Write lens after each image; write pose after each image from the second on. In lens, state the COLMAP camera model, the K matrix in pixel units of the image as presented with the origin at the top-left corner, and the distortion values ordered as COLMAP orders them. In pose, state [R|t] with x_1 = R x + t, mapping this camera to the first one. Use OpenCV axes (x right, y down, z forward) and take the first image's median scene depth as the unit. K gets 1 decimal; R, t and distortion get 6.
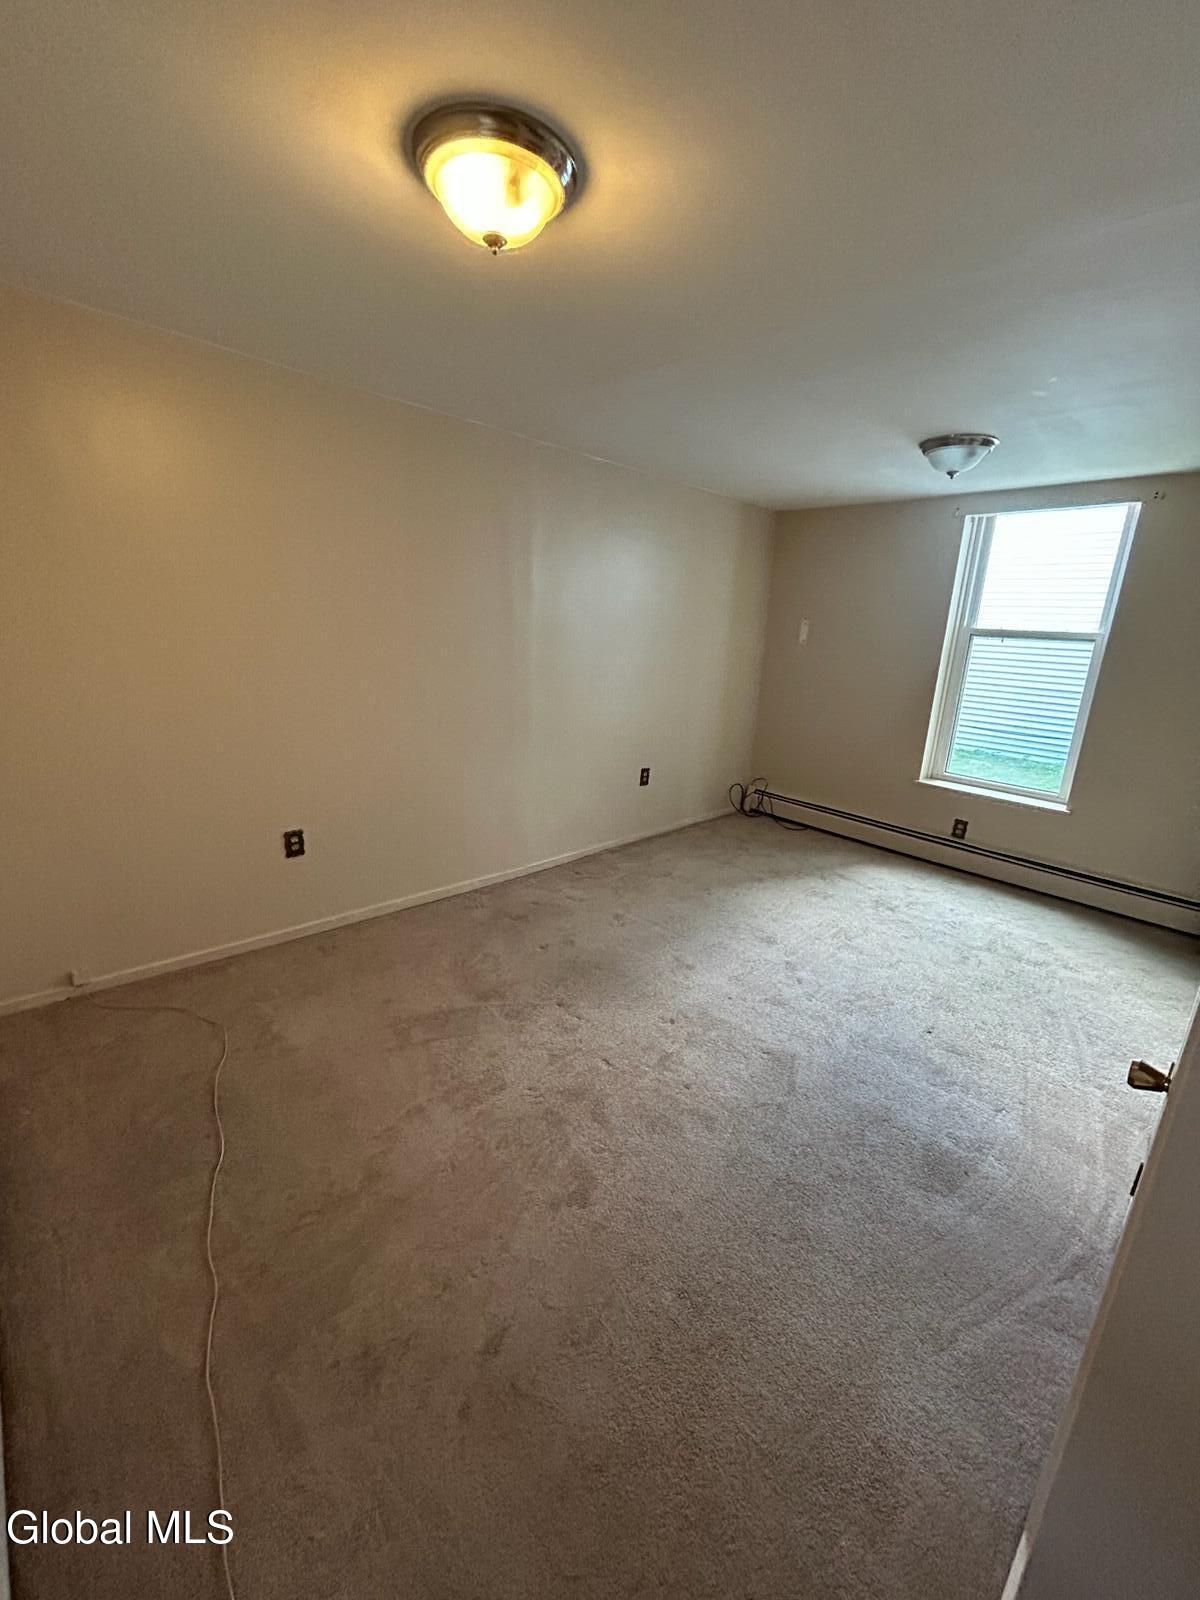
lens RADIAL K [[656.2, 0, 601.8], [0, 656.2, 800.7], [0, 0, 1]] dist [-0.000719, 0.000476]
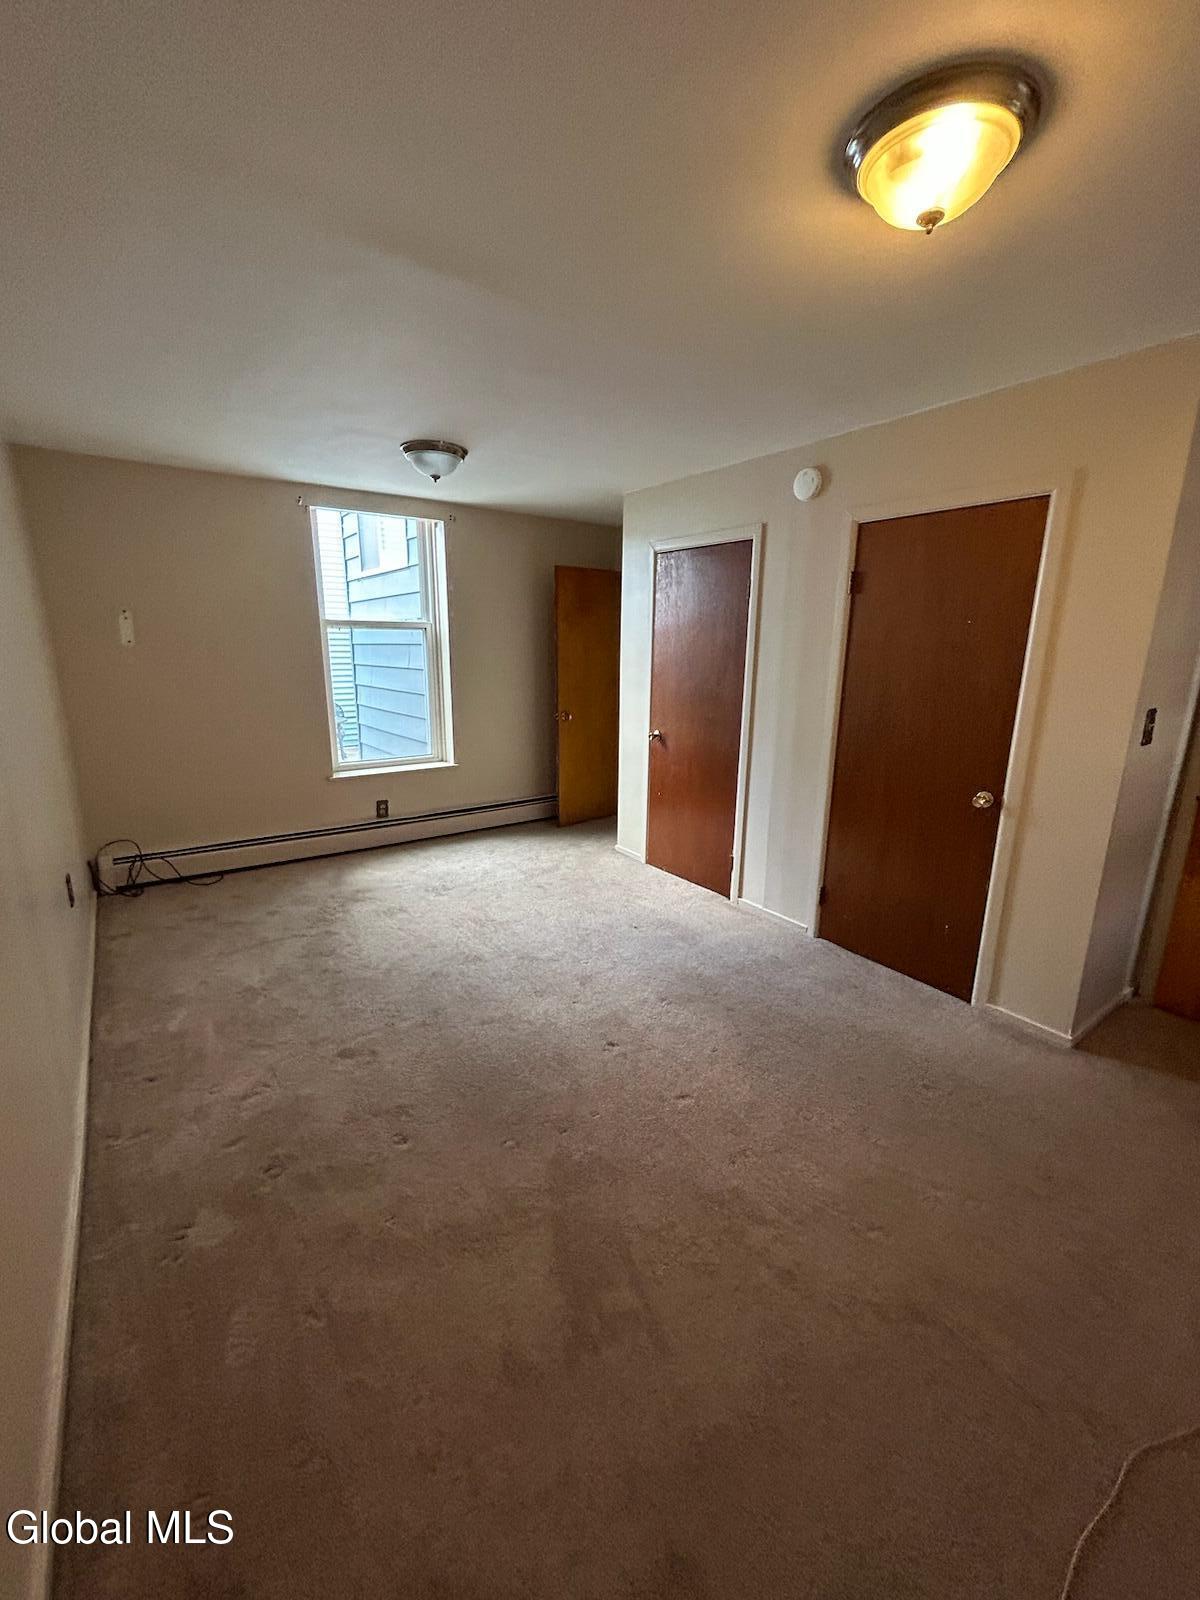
lens RADIAL K [[656.2, 0, 599.3], [0, 656.2, 803.9], [0, 0, 1]] dist [-0.000719, 0.000476]
pose [[0.130597, -0.286526, 0.949130, -0.433689], [0.258826, 0.933984, 0.246341, -0.140802], [-0.957055, 0.213488, 0.196136, 0.468581]]
